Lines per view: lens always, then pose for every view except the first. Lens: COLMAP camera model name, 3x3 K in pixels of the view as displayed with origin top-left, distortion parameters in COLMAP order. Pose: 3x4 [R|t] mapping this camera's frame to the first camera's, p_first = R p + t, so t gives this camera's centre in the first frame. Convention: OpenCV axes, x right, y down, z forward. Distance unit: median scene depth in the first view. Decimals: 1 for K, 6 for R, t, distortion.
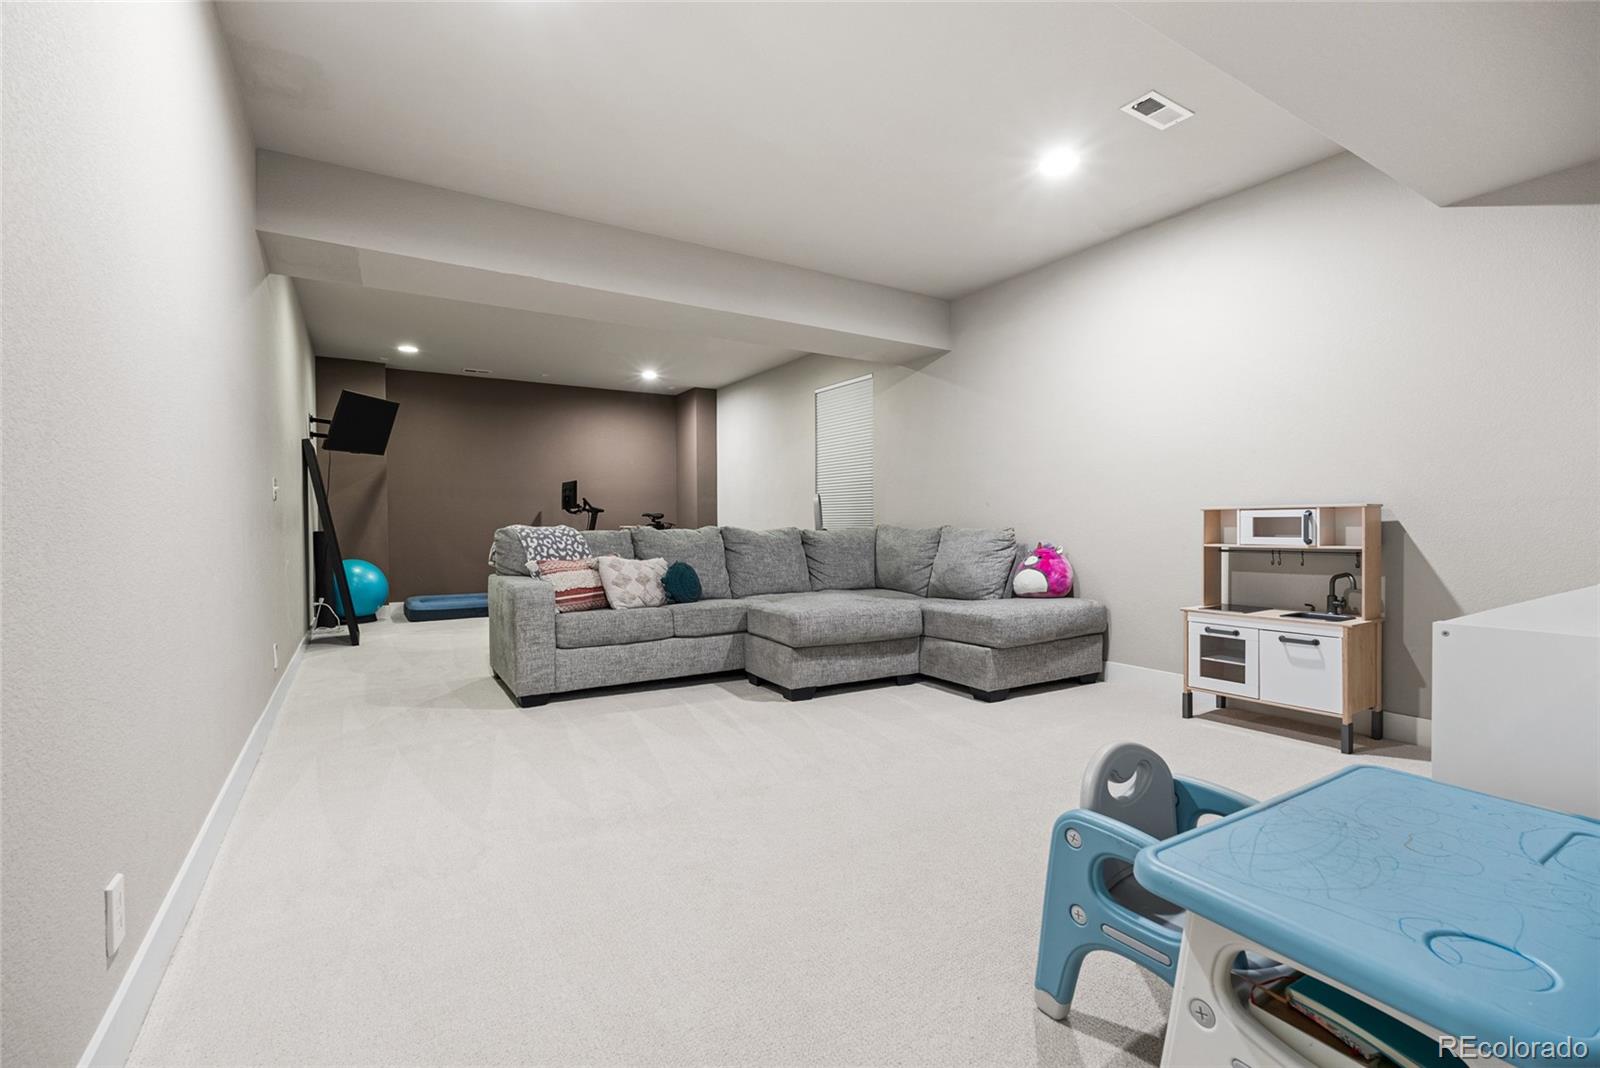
lens RADIAL K [[706.6, 0, 800.0], [0, 706.6, 534.0], [0, 0, 1]] dist [-0.002407, 0.000128]
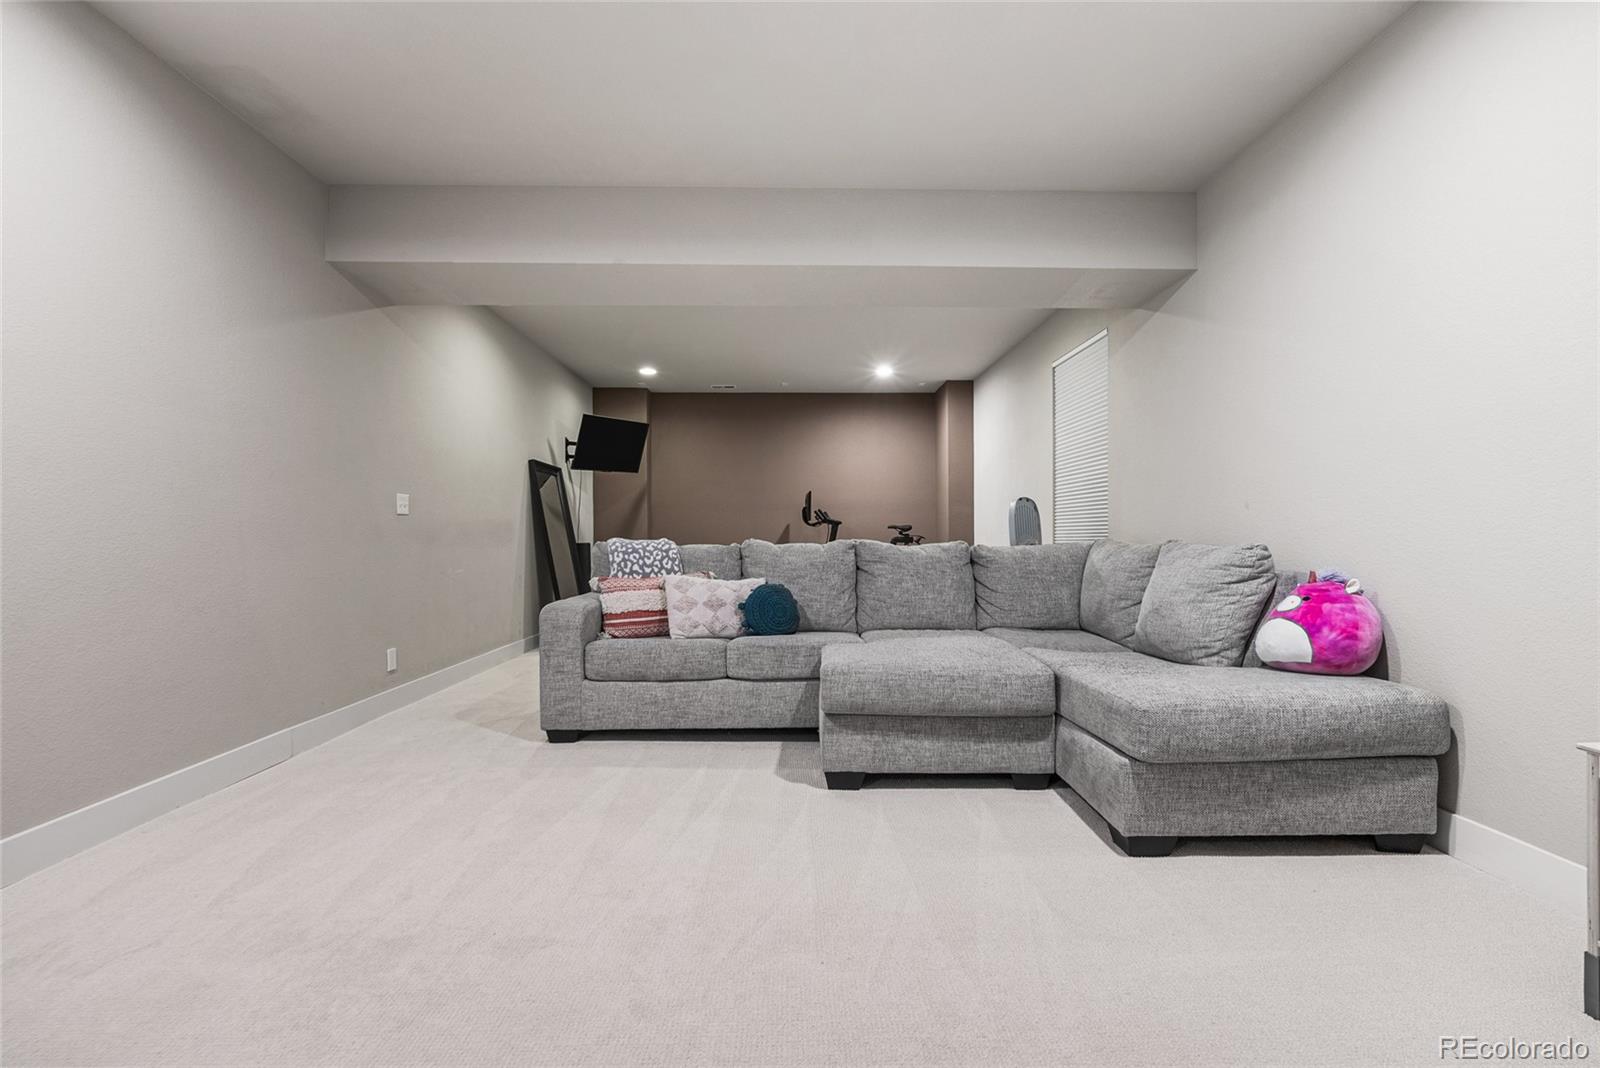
lens RADIAL K [[706.6, 0, 800.0], [0, 706.6, 534.0], [0, 0, 1]] dist [-0.002407, 0.000128]
pose [[0.861472, -0.000608, -0.507805, 0.285285], [-0.008331, 0.999848, -0.015331, -0.005944], [0.507737, 0.017437, 0.861336, 0.328565]]
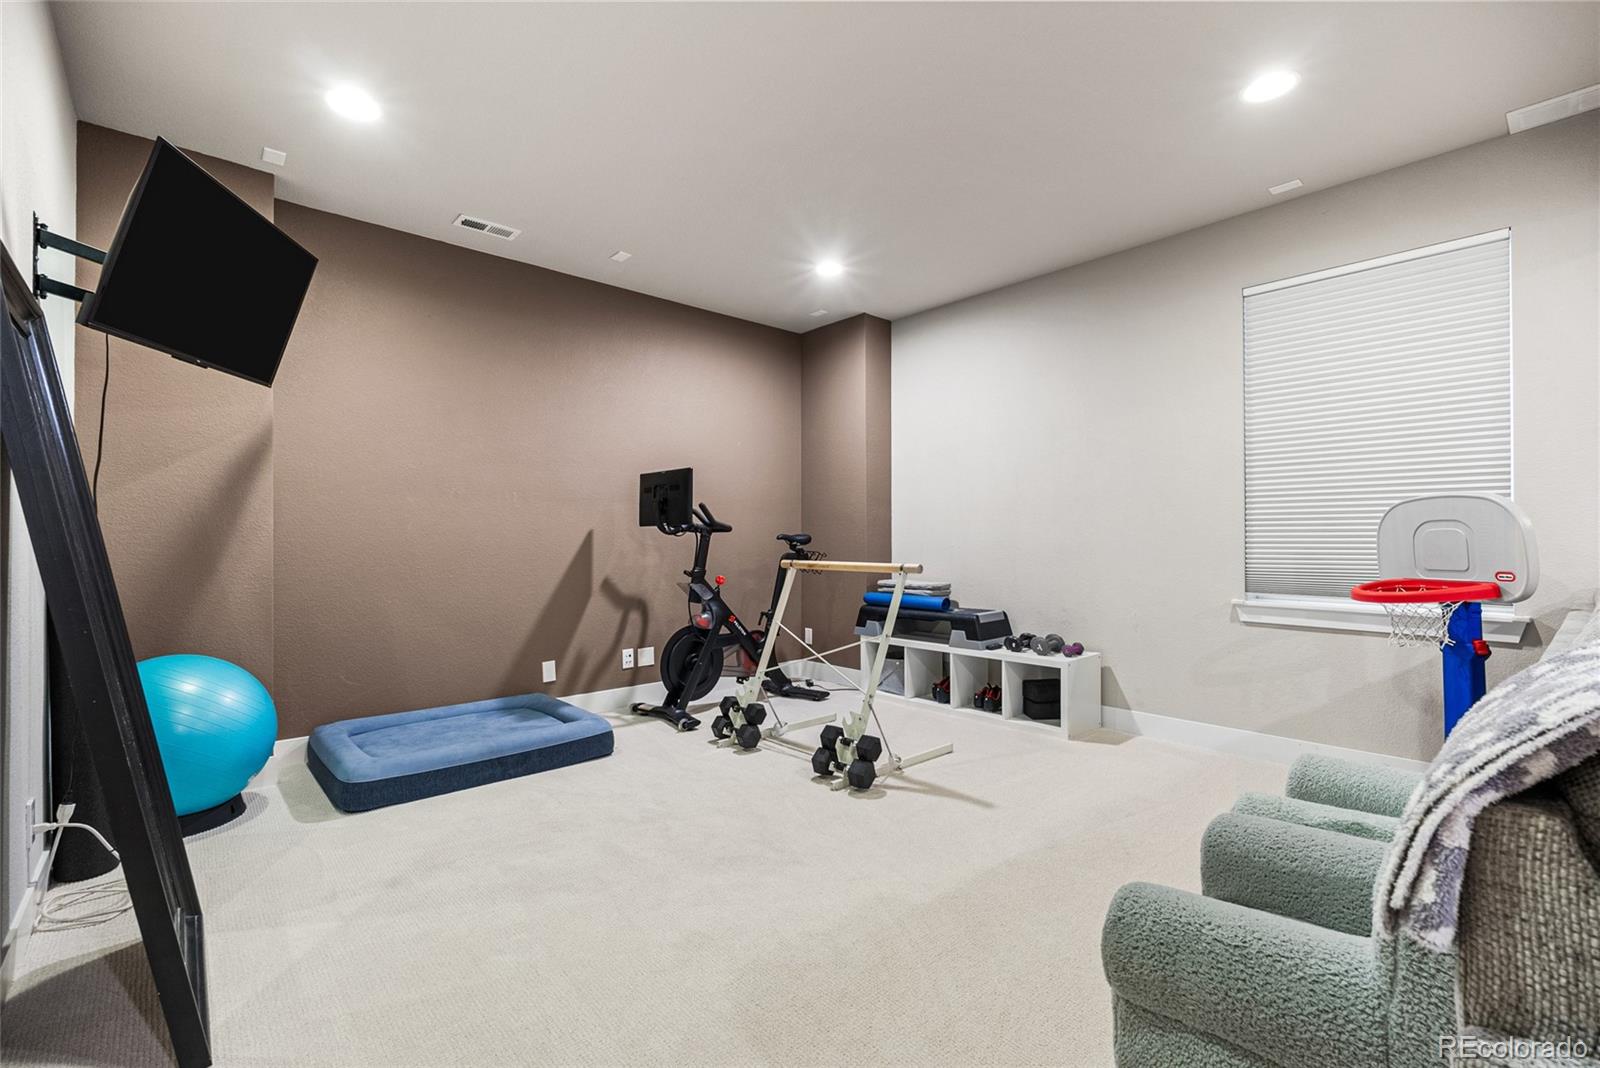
lens RADIAL K [[706.6, 0, 800.0], [0, 706.6, 534.0], [0, 0, 1]] dist [-0.002407, 0.000128]
pose [[0.984004, 0.002429, 0.178129, -0.617634], [0.002305, 0.999650, -0.026367, -0.031057], [-0.178130, 0.026356, 0.983654, 0.940783]]
